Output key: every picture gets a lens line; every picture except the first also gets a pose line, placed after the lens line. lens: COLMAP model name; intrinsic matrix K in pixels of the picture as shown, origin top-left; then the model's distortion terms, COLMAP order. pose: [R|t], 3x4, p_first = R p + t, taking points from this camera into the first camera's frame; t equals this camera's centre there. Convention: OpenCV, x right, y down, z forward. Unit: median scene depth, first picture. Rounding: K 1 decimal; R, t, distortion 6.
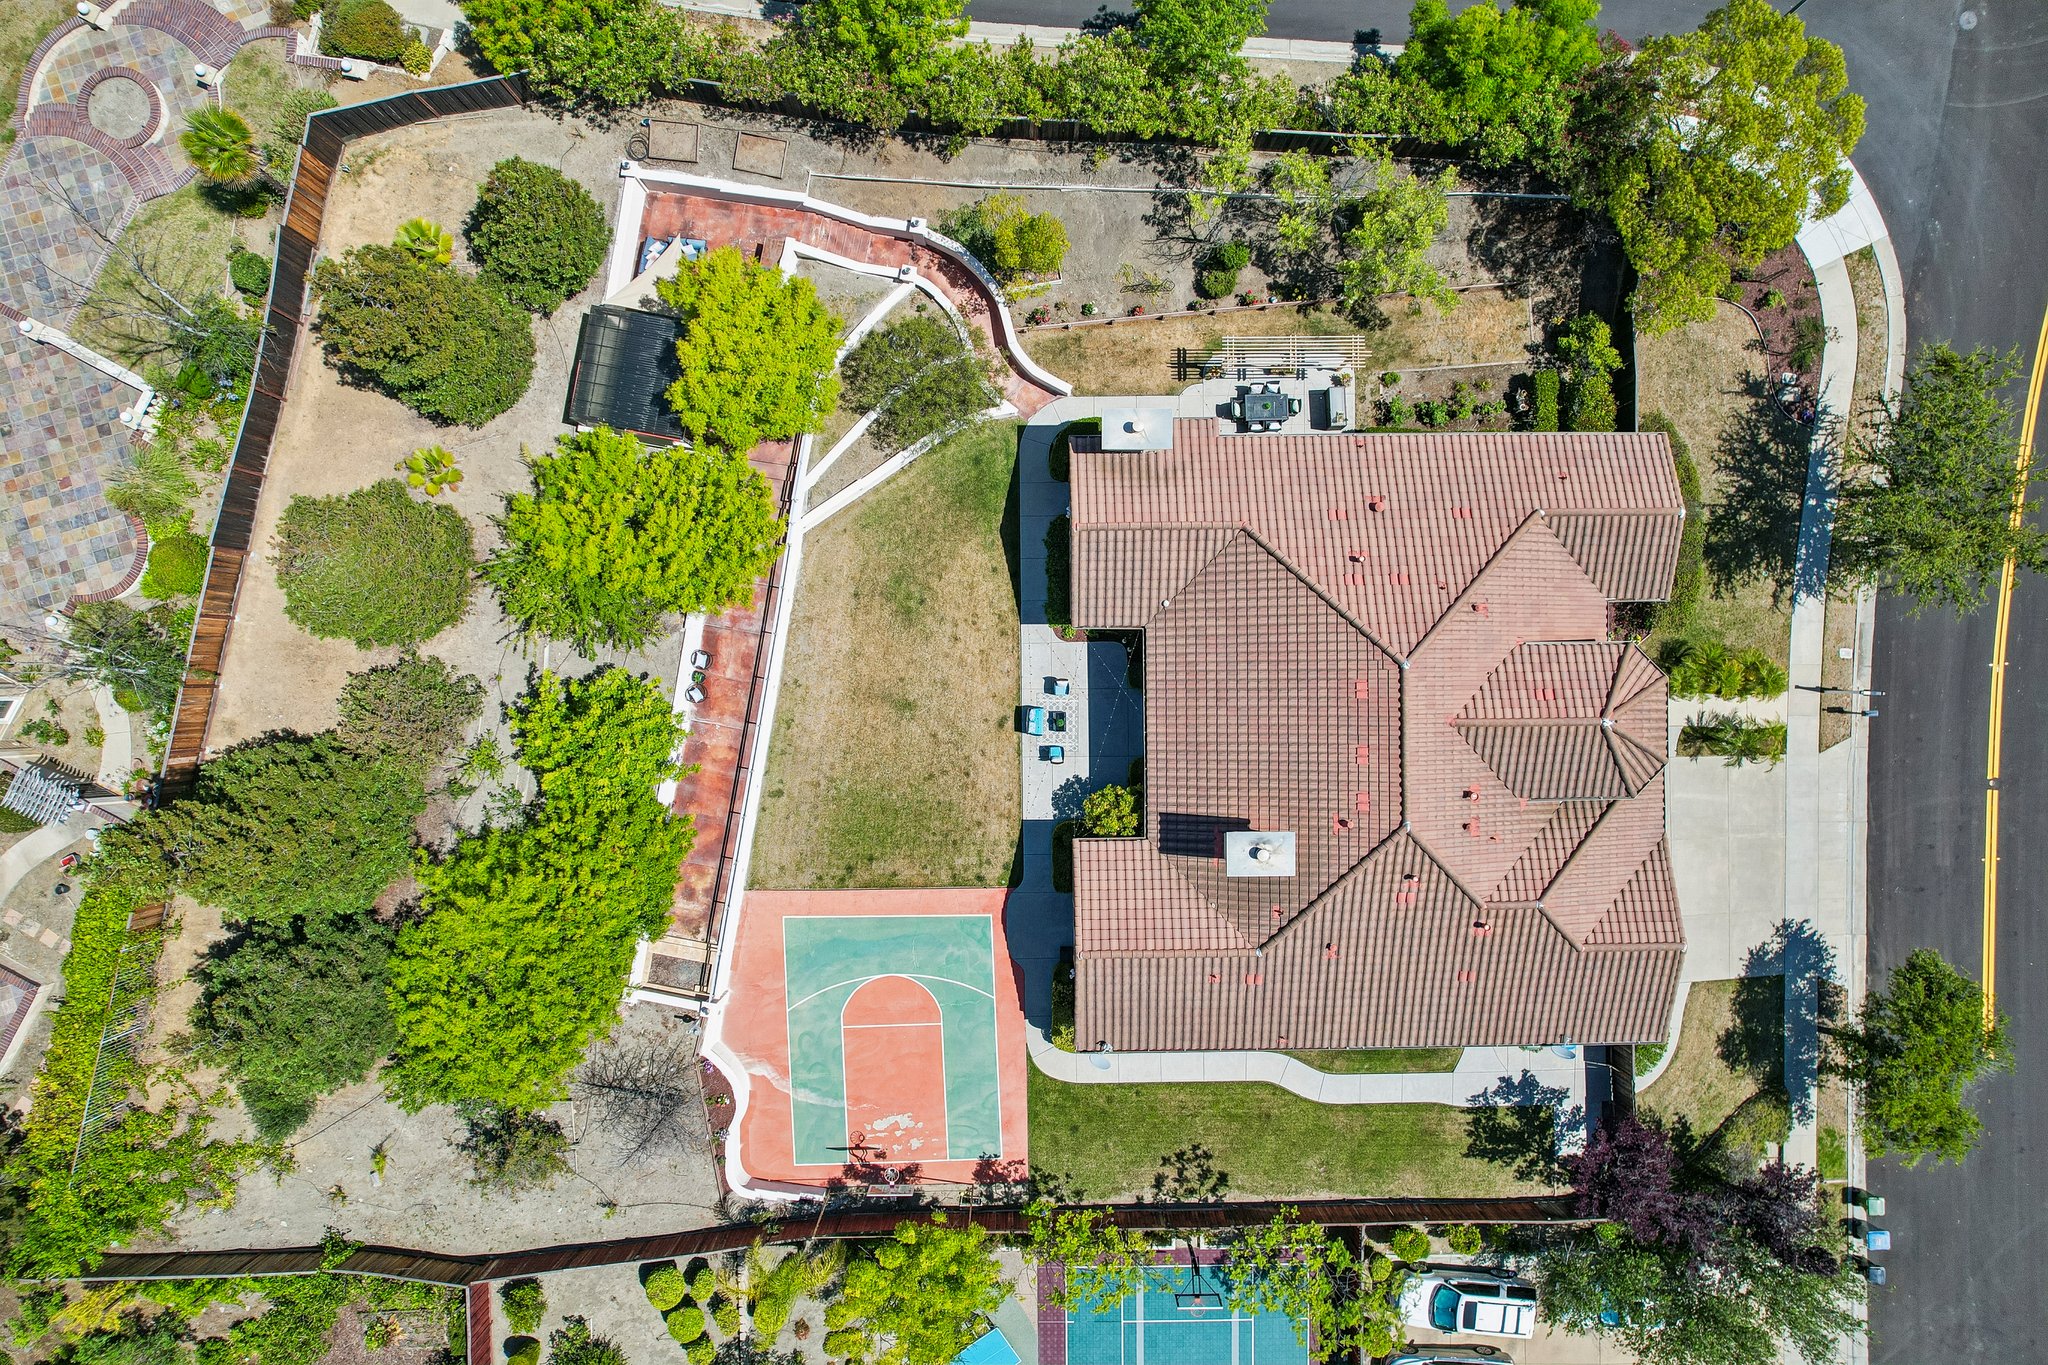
lens RADIAL K [[1304.0, 0, 1034.4], [0, 1304.0, 676.2], [0, 0, 1]] dist [-0.086972, 0.077117]
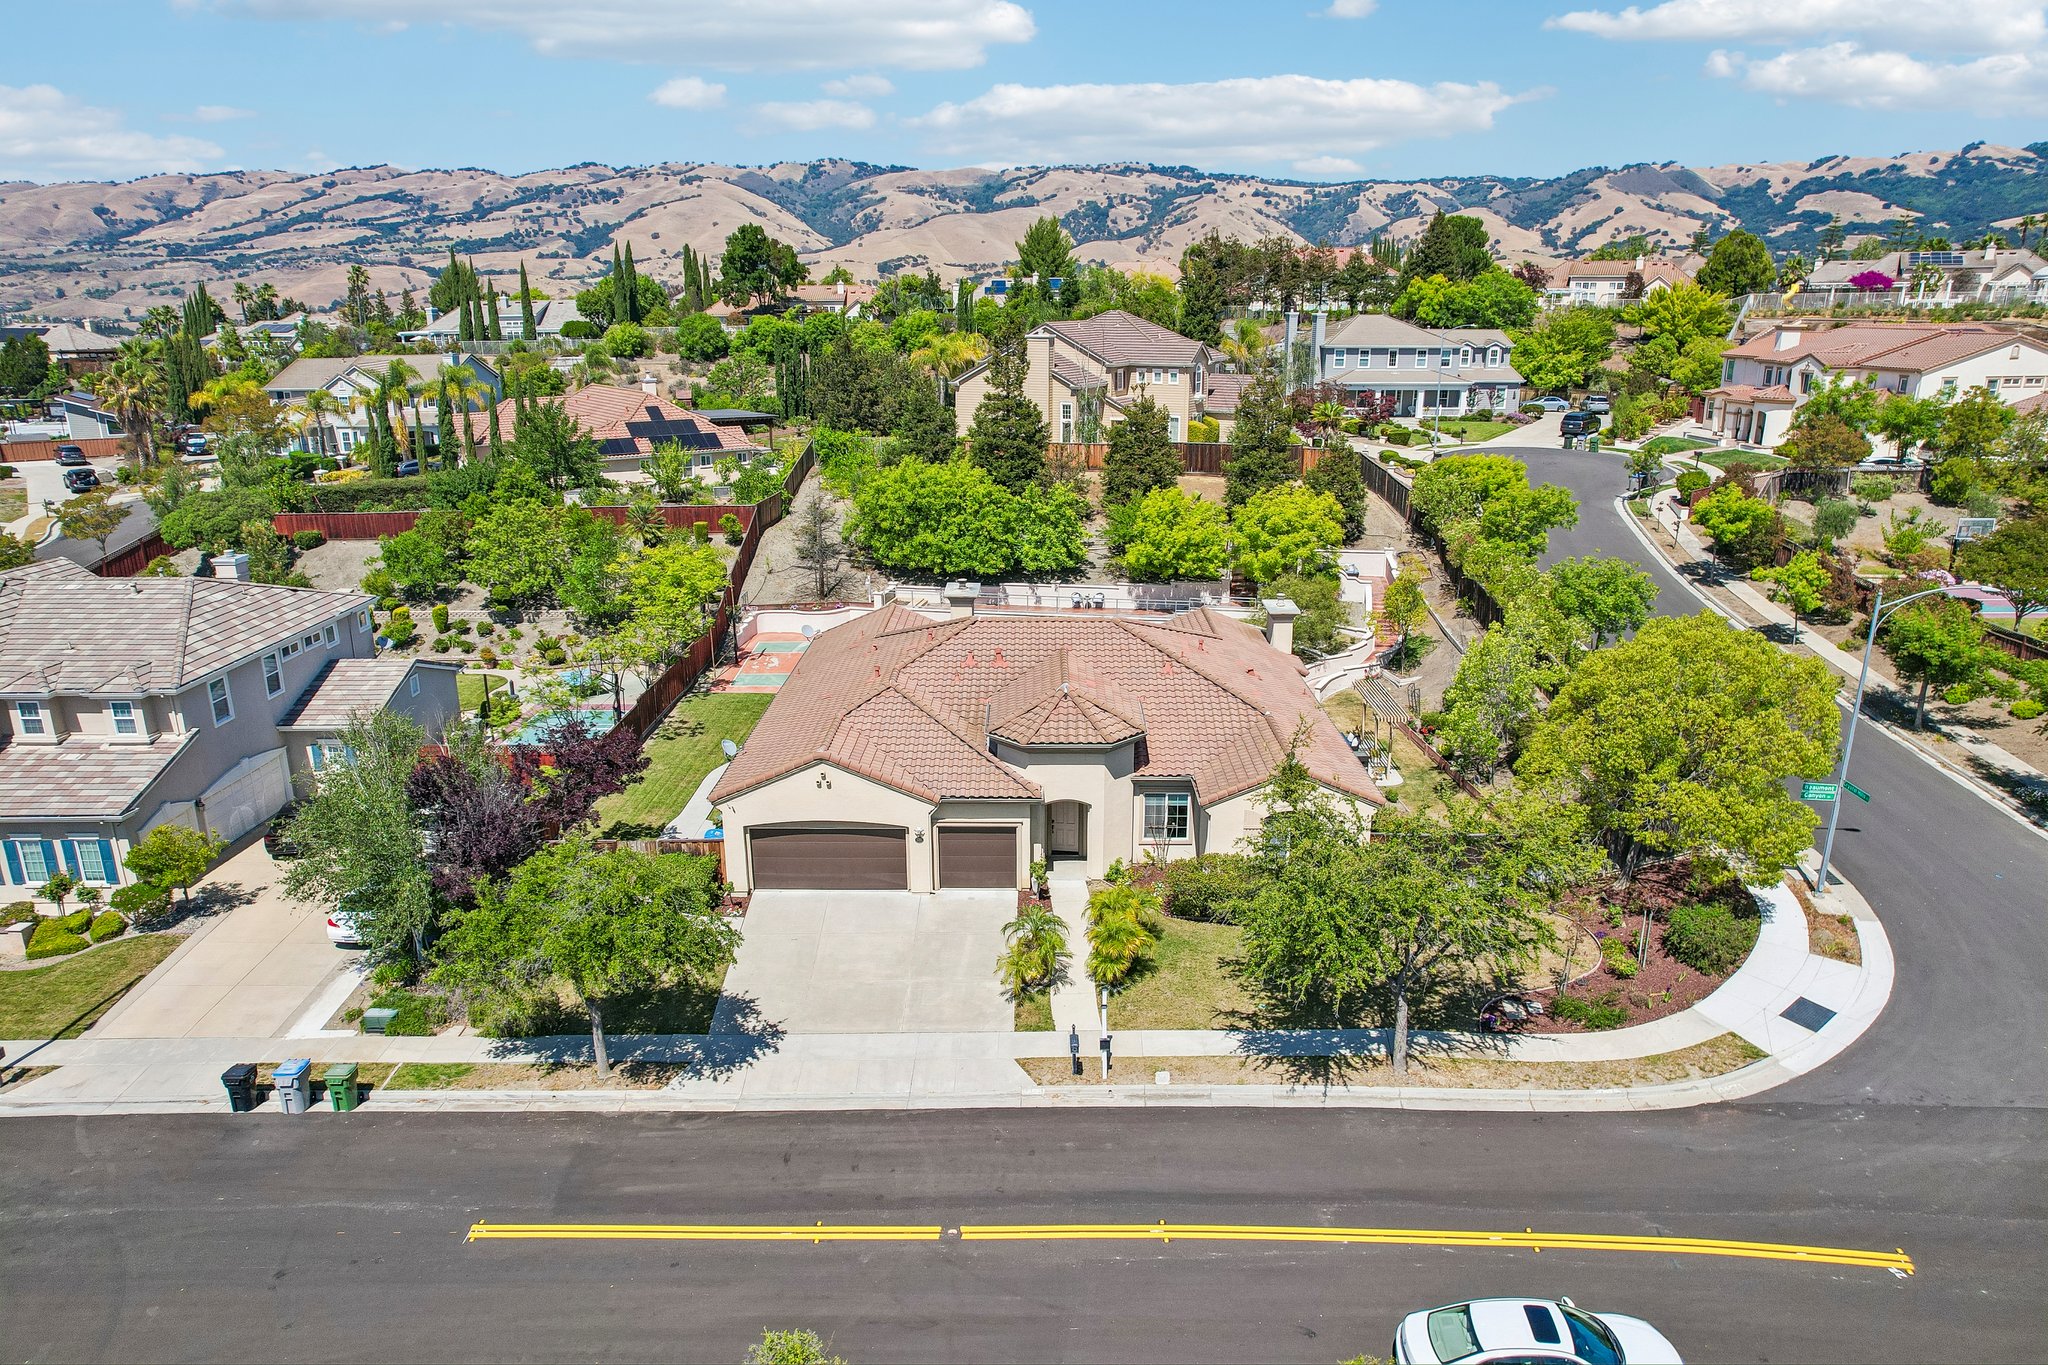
lens RADIAL K [[1304.0, 0, 1034.4], [0, 1304.0, 676.2], [0, 0, 1]] dist [-0.086972, 0.077117]
pose [[-0.013823, 0.288391, -0.957413, 1.231421], [-0.999881, 0.002583, 0.015214, 0.039062], [0.006861, 0.957509, 0.288321, 0.602624]]
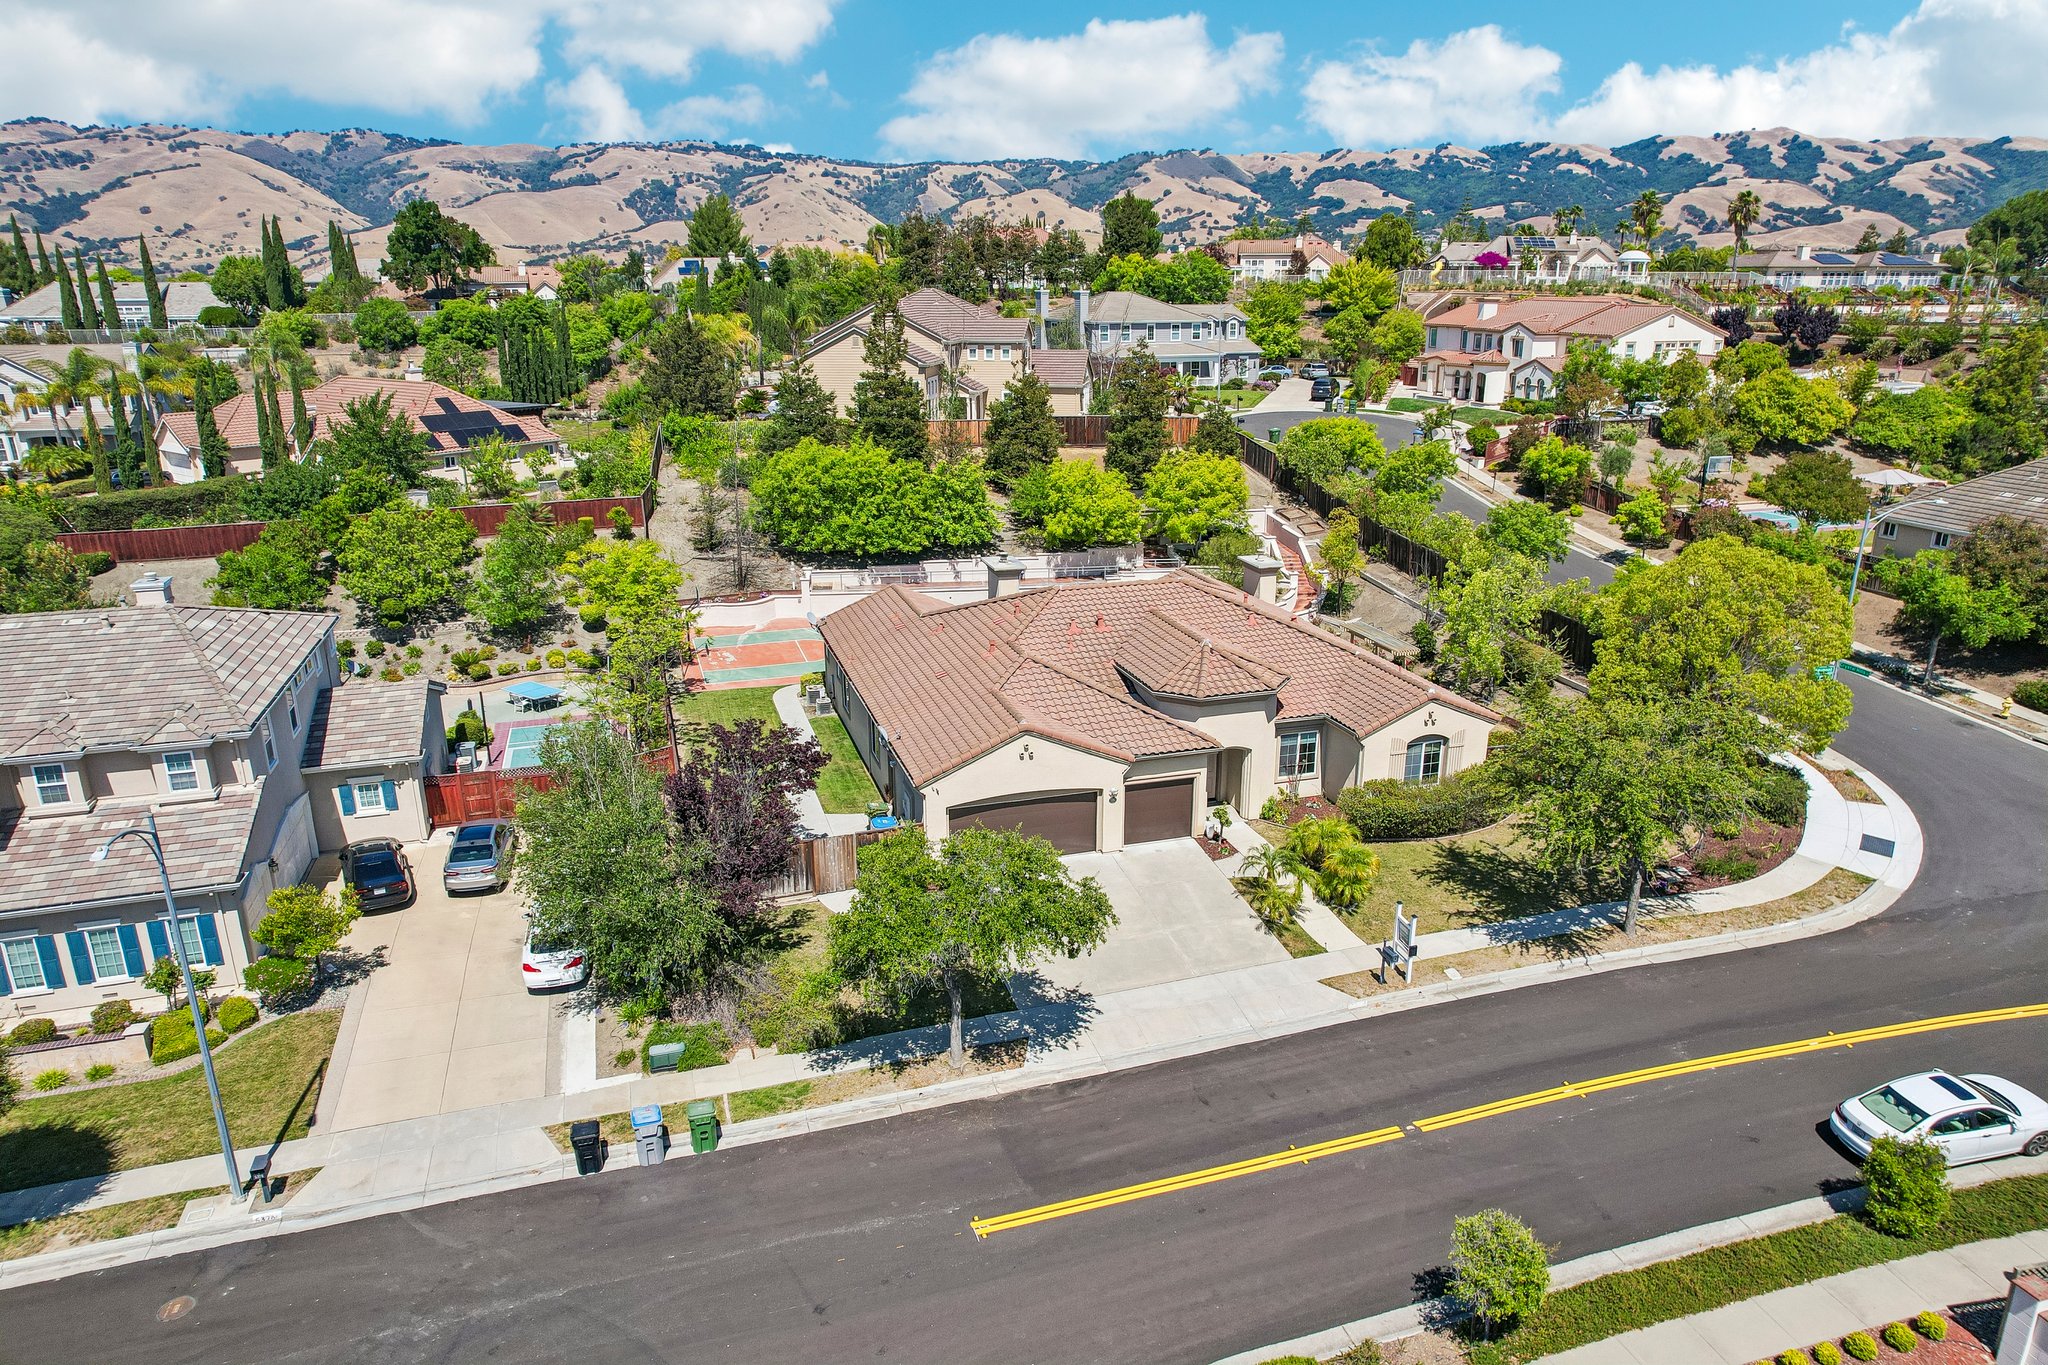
lens RADIAL K [[1304.0, 0, 1034.4], [0, 1304.0, 676.2], [0, 0, 1]] dist [-0.086972, 0.077117]
pose [[0.290523, 0.289055, -0.912164, 1.209372], [-0.956860, 0.091648, -0.275716, 0.411886], [0.003901, 0.952915, 0.303211, 0.604124]]
